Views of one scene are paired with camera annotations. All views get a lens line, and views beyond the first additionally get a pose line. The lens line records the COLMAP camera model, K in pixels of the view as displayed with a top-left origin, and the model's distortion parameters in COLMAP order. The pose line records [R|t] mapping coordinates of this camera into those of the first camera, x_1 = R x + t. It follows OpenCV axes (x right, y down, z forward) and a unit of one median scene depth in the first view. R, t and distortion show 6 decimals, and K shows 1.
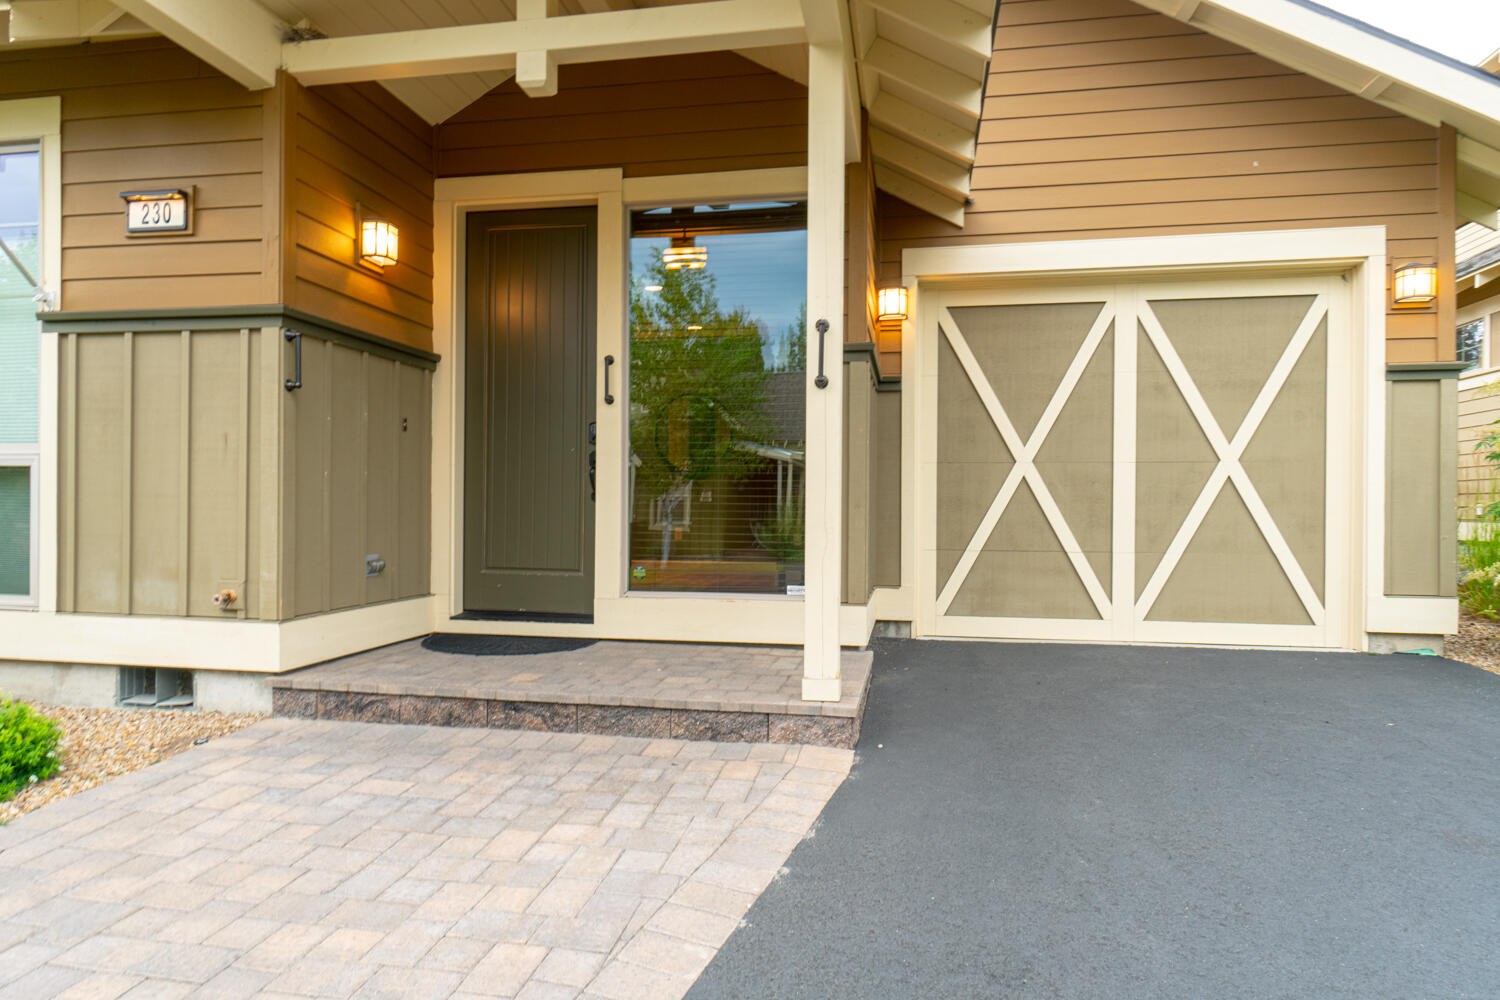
lens RADIAL K [[912.0, 0, 750.4], [0, 912.0, 500.8], [0, 0, 1]] dist [0.006290, -0.002827]
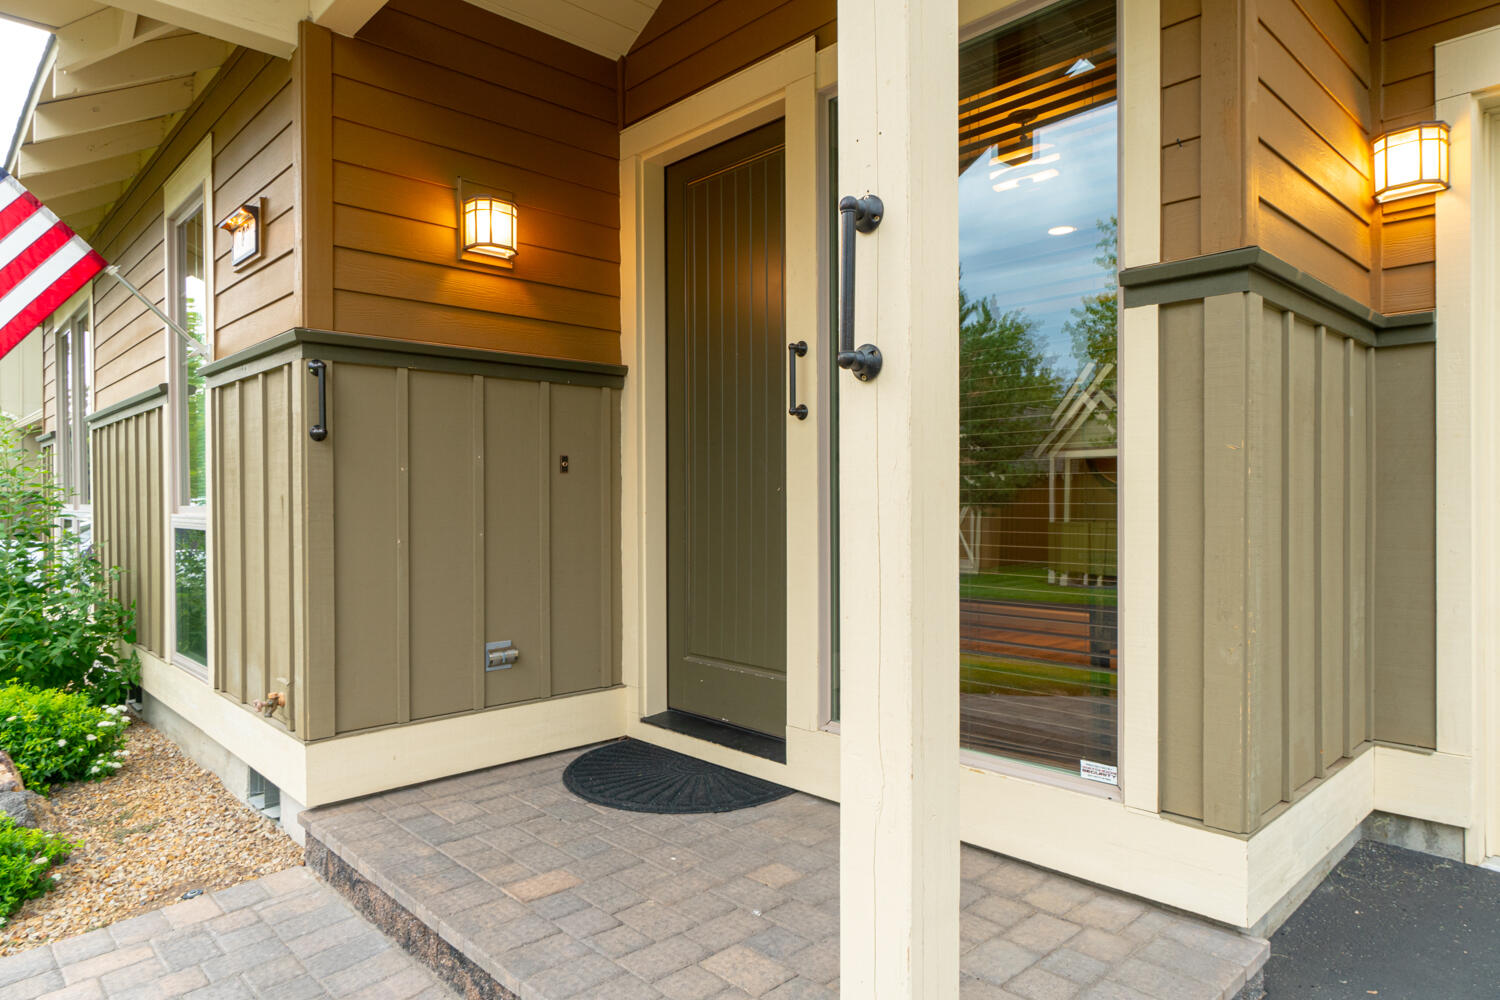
lens RADIAL K [[912.0, 0, 749.2], [0, 912.0, 503.5], [0, 0, 1]] dist [0.006290, -0.002827]
pose [[0.806579, -0.007805, -0.591075, 0.180703], [0.014867, 0.999864, 0.007084, -0.051162], [0.590940, -0.014502, 0.806585, 0.455724]]
